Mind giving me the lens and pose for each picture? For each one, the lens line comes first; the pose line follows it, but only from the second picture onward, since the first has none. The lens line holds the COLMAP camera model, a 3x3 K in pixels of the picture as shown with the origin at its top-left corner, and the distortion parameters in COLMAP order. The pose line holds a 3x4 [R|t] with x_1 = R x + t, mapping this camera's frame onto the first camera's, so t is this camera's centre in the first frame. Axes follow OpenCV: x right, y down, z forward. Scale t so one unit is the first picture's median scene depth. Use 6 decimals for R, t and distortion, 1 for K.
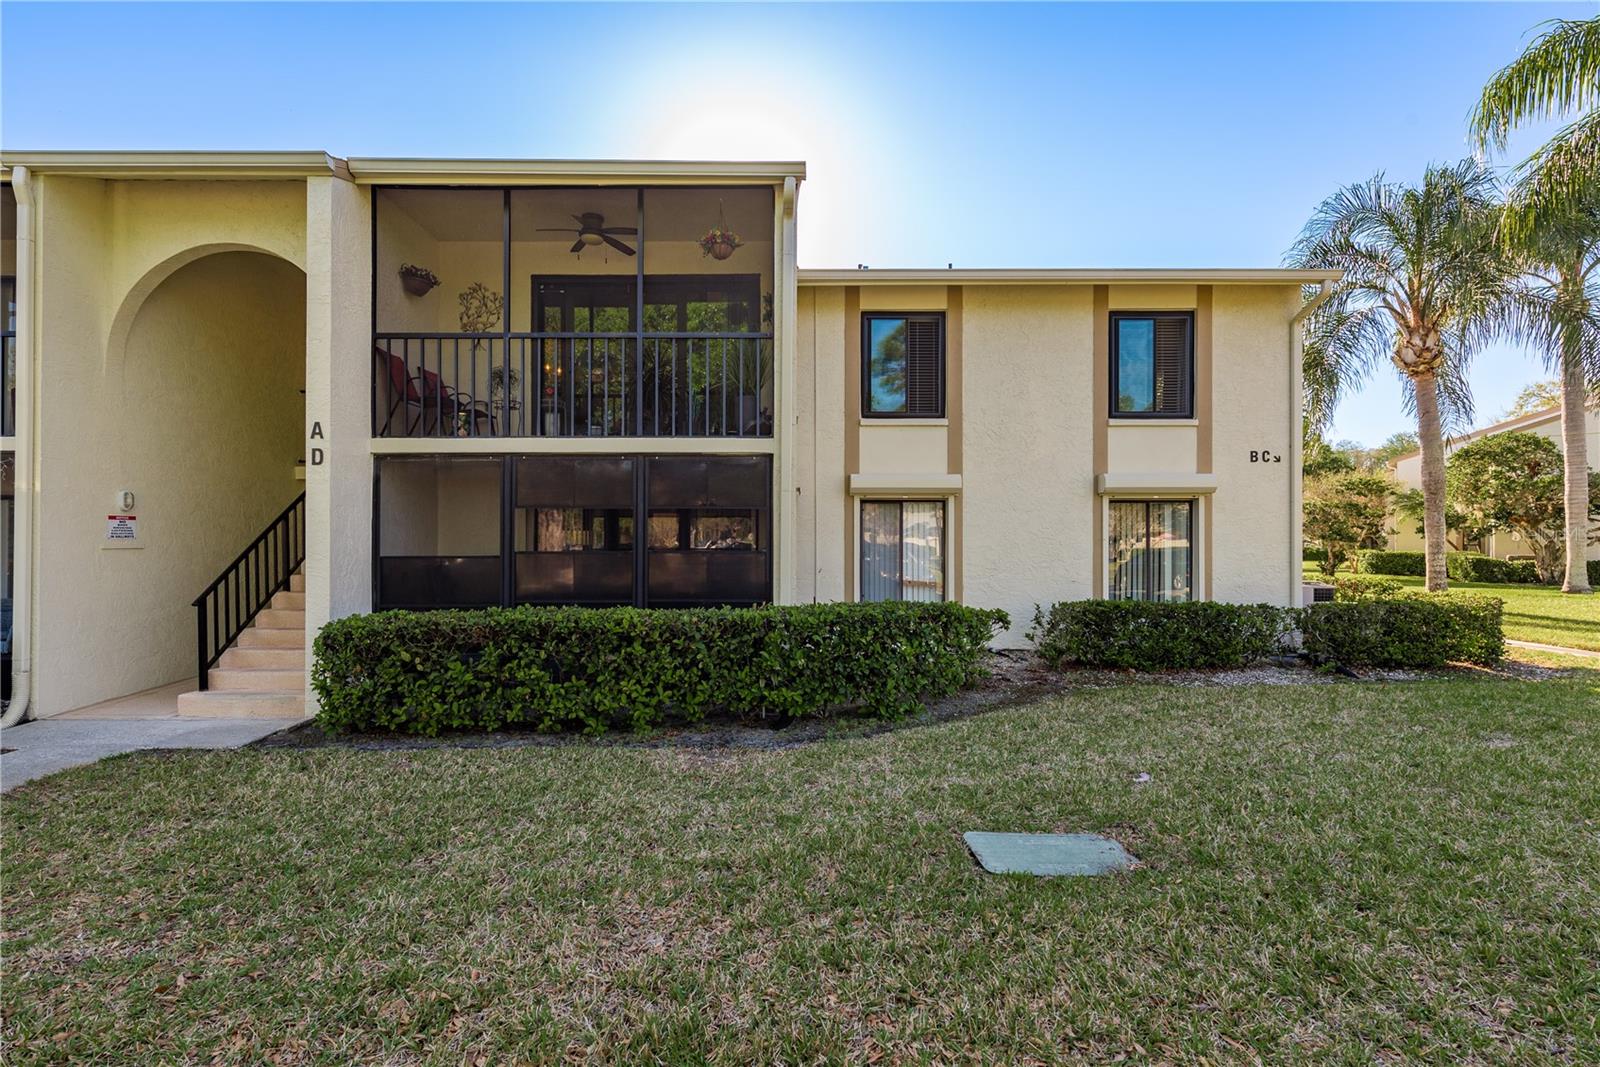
lens RADIAL K [[784.6, 0, 800.0], [0, 784.6, 533.5], [0, 0, 1]] dist [0.025237, -0.017042]
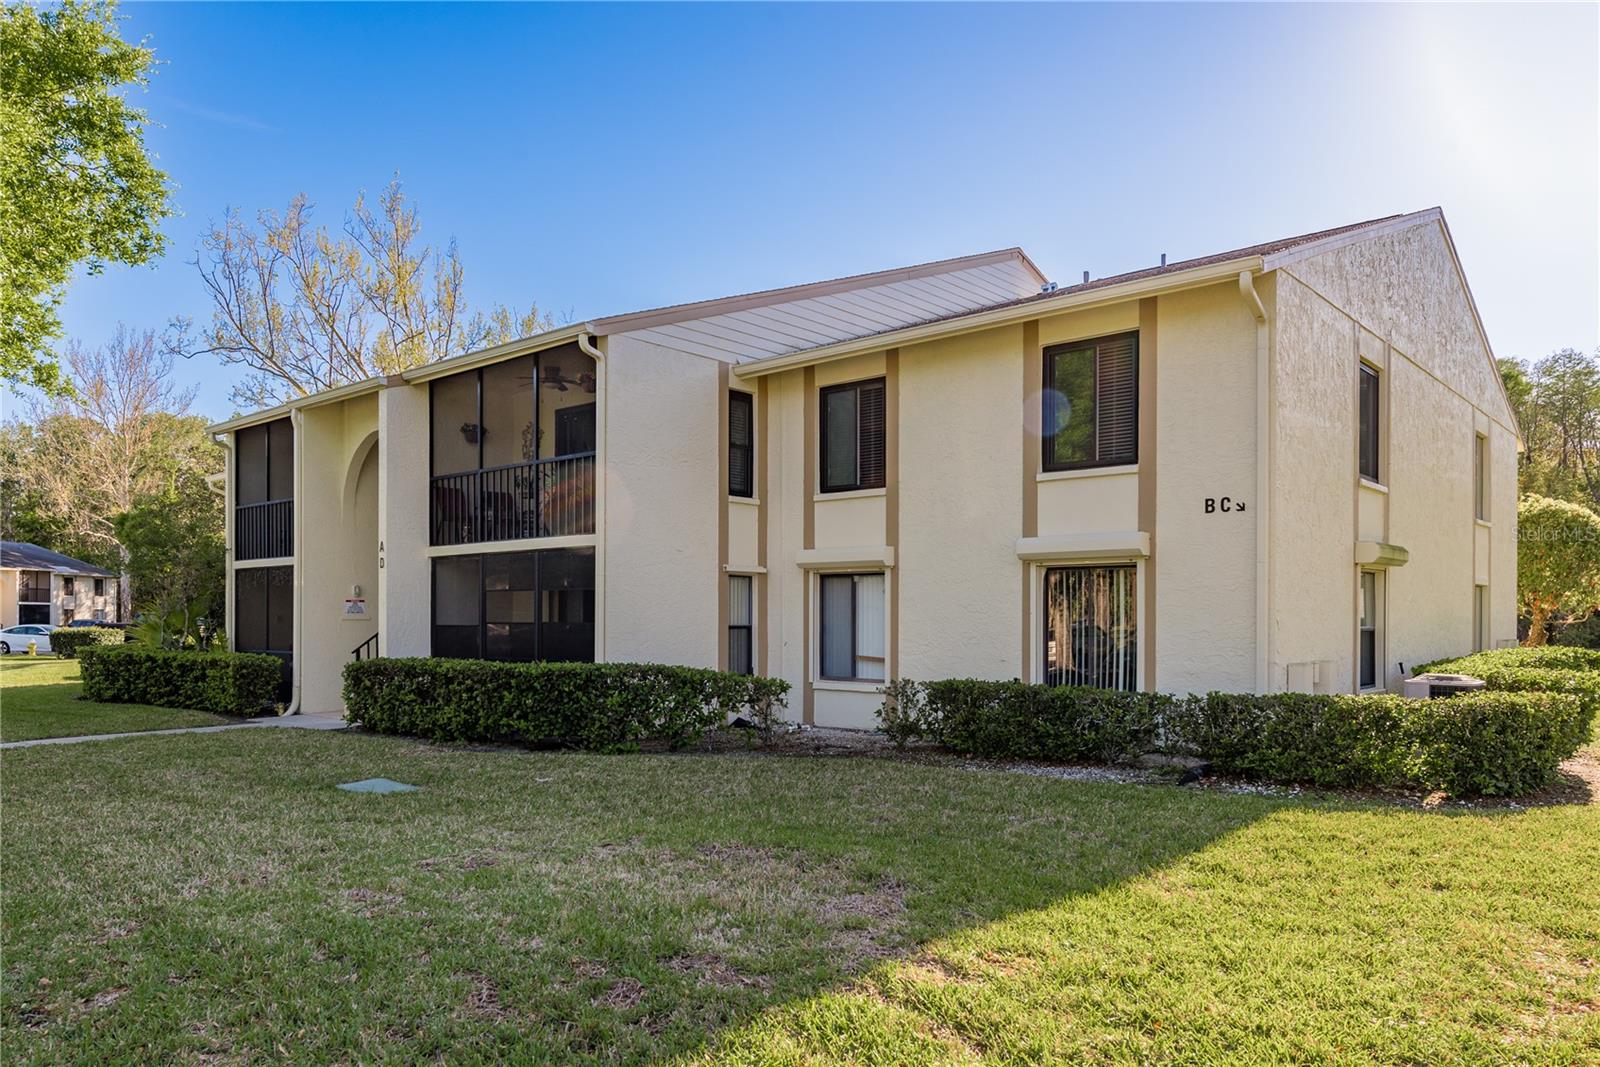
lens RADIAL K [[1082.9, 0, 801.1], [0, 1082.9, 587.3], [0, 0, 1]] dist [-0.065883, 0.000185]
pose [[0.743082, -0.019145, -0.668926, 1.221742], [0.000477, 0.999606, -0.028079, 0.013644], [0.669200, 0.020546, 0.742798, -0.048665]]
